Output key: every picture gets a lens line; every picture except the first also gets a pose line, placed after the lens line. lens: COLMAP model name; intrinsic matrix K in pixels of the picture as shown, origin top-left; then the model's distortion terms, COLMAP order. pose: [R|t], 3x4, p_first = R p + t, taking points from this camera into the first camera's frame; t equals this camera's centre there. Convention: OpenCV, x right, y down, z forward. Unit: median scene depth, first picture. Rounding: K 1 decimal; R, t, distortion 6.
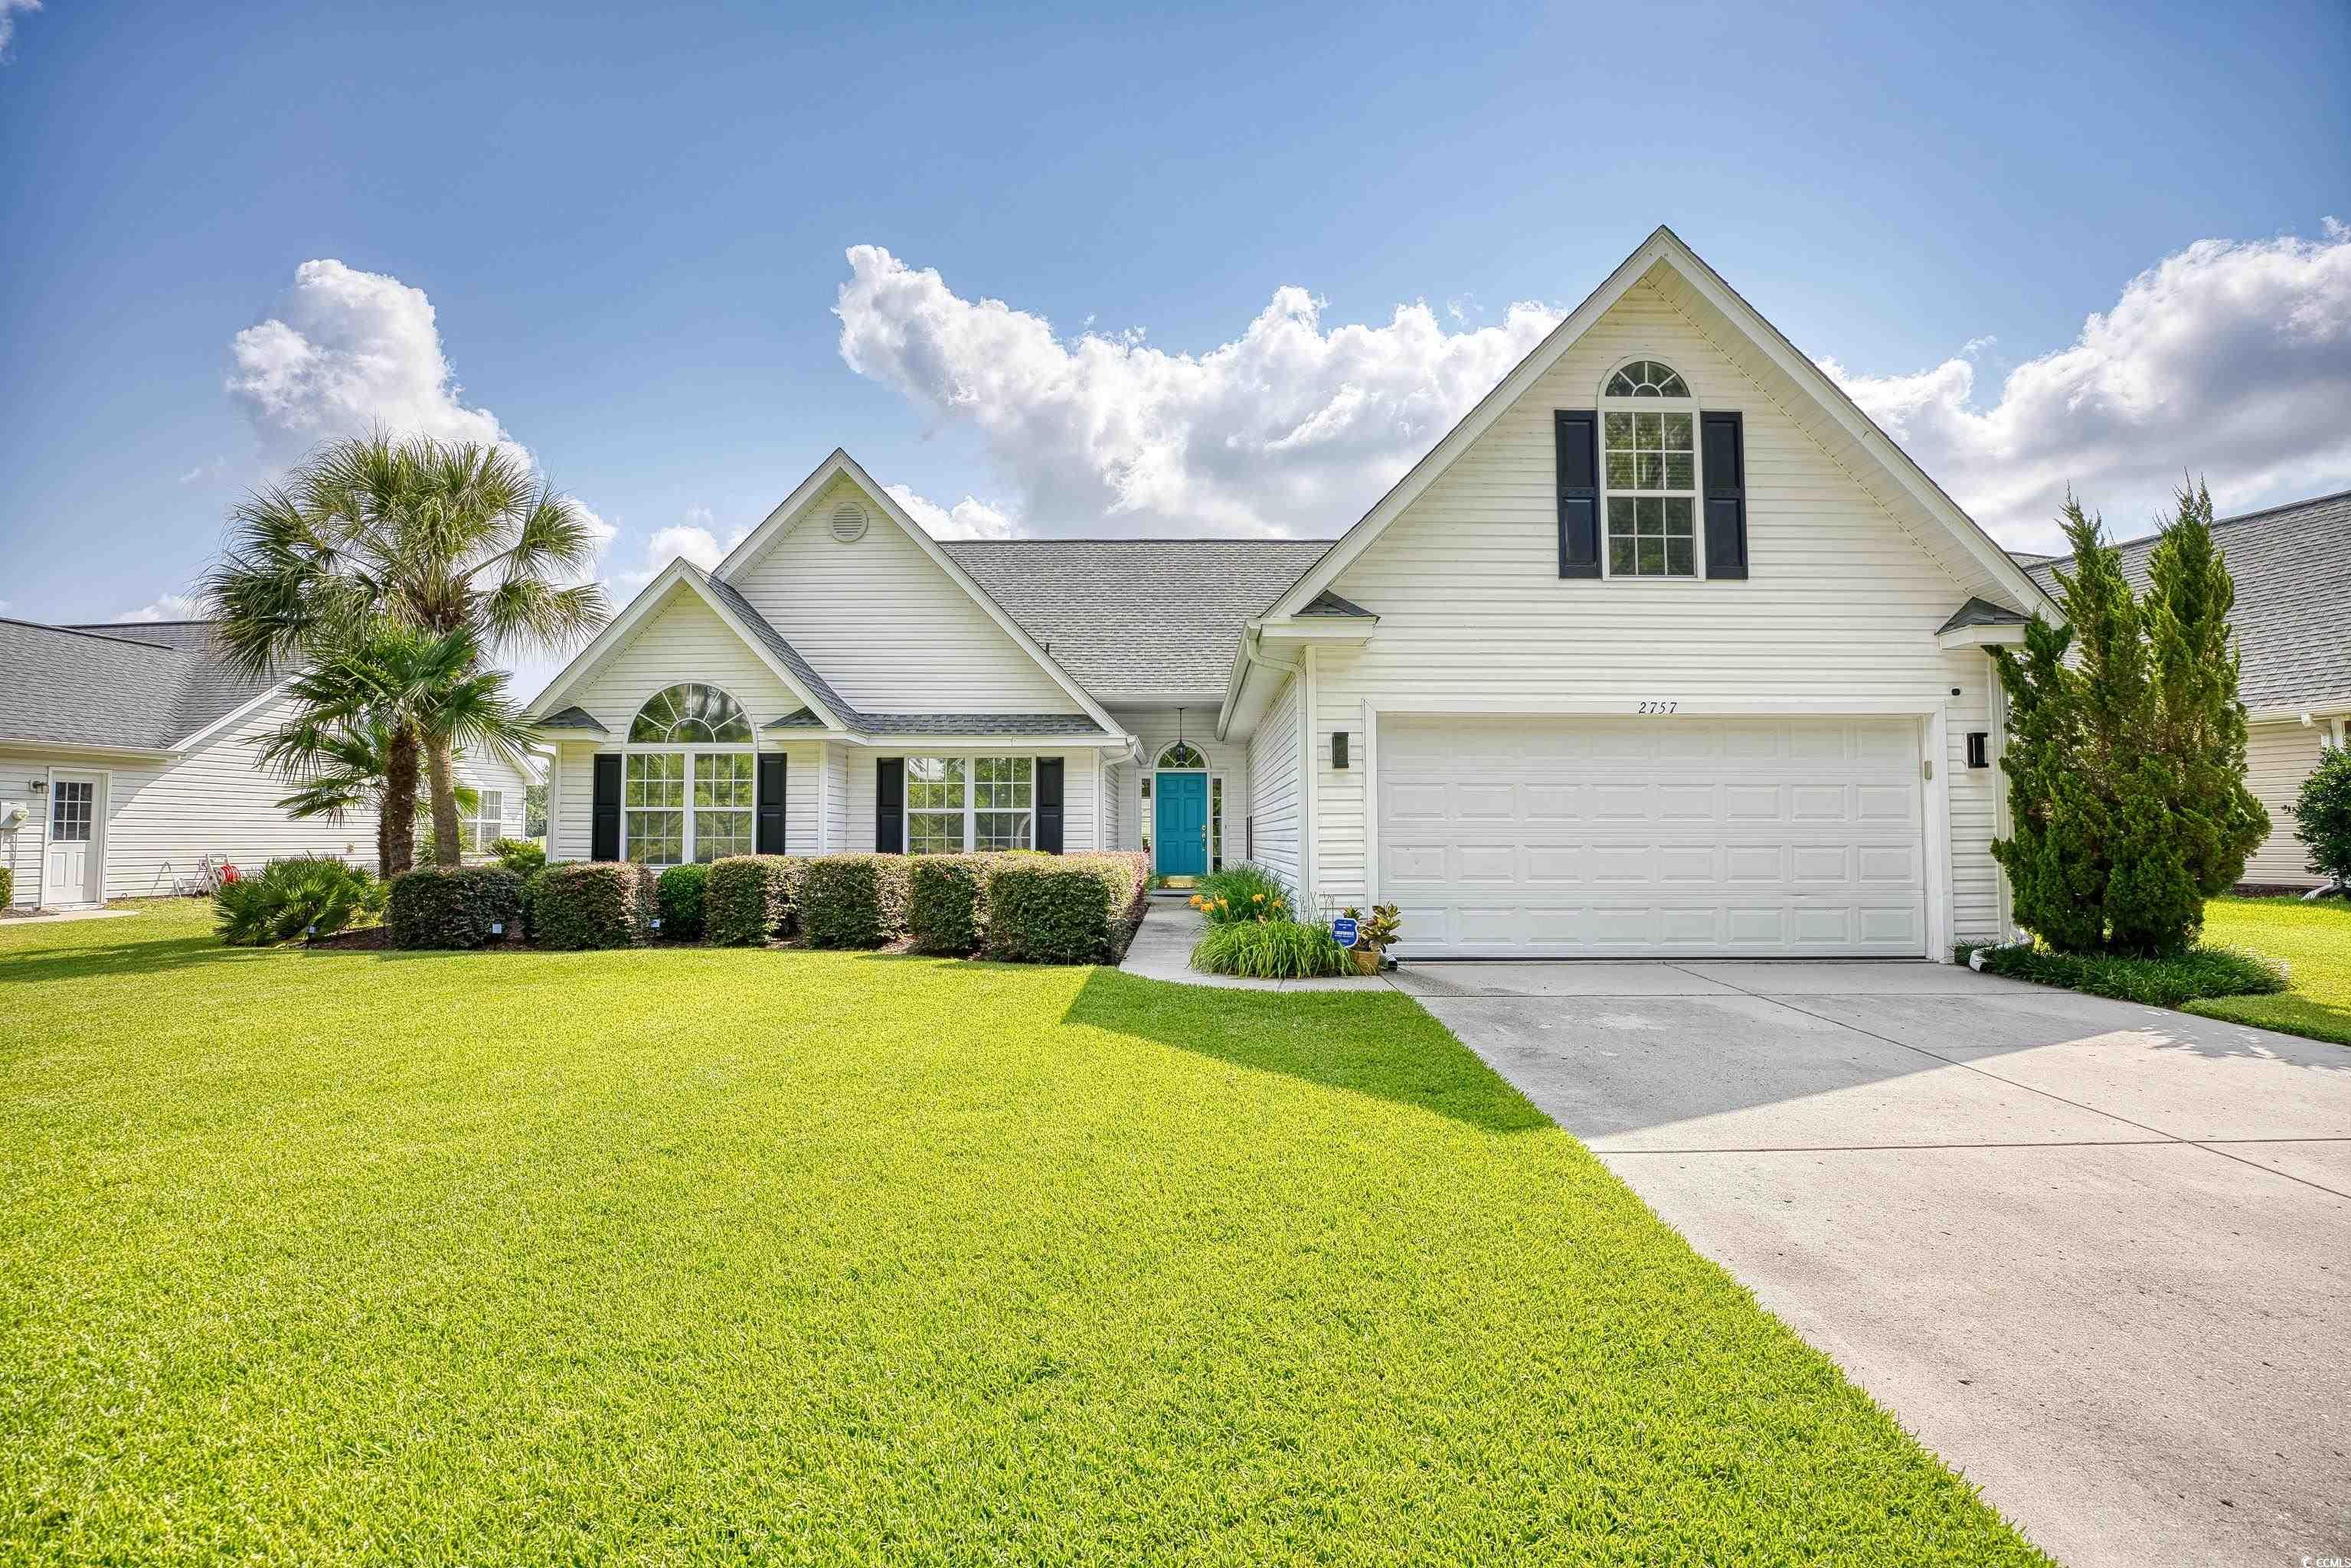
lens RADIAL K [[1120.5, 0, 1167.5], [0, 1120.5, 774.9], [0, 0, 1]] dist [-0.059492, 0.014800]
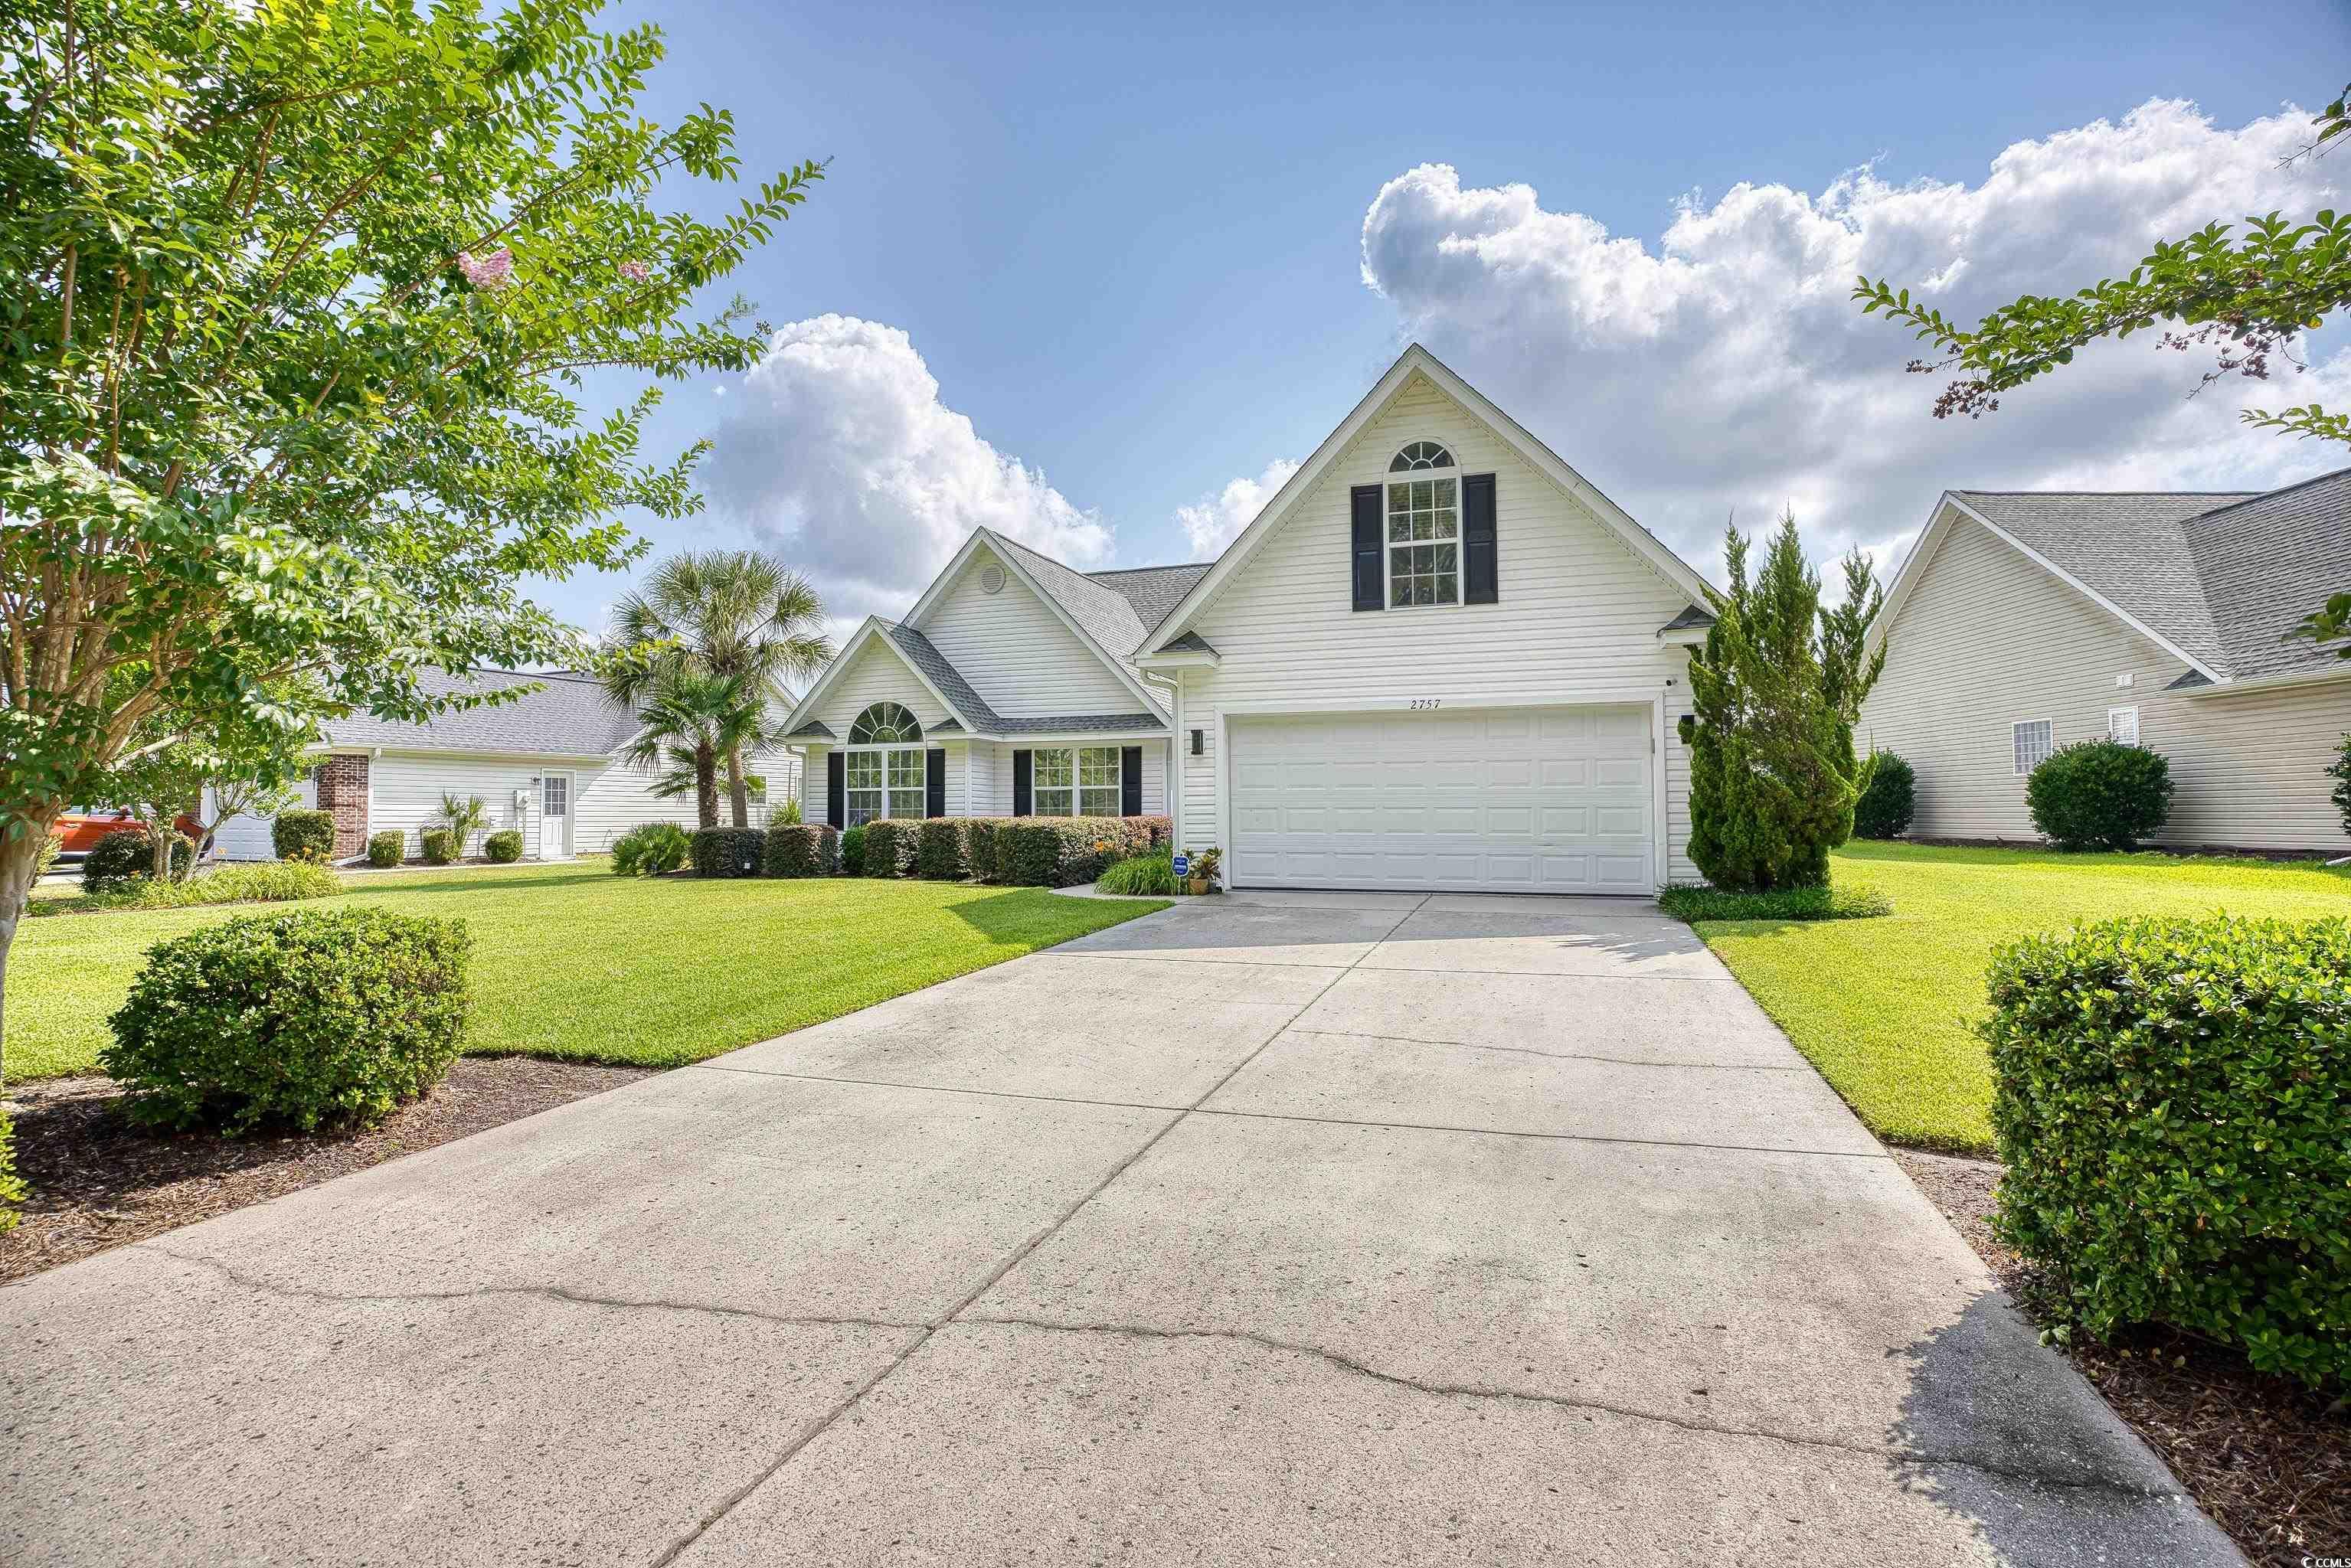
lens RADIAL K [[1120.5, 0, 1187.0], [0, 1120.5, 783.8], [0, 0, 1]] dist [-0.059492, 0.014800]
pose [[0.948153, -0.014102, -0.317501, 0.469493], [0.023125, 0.999428, 0.024668, -0.003302], [0.316972, -0.030731, 0.947937, -0.296820]]
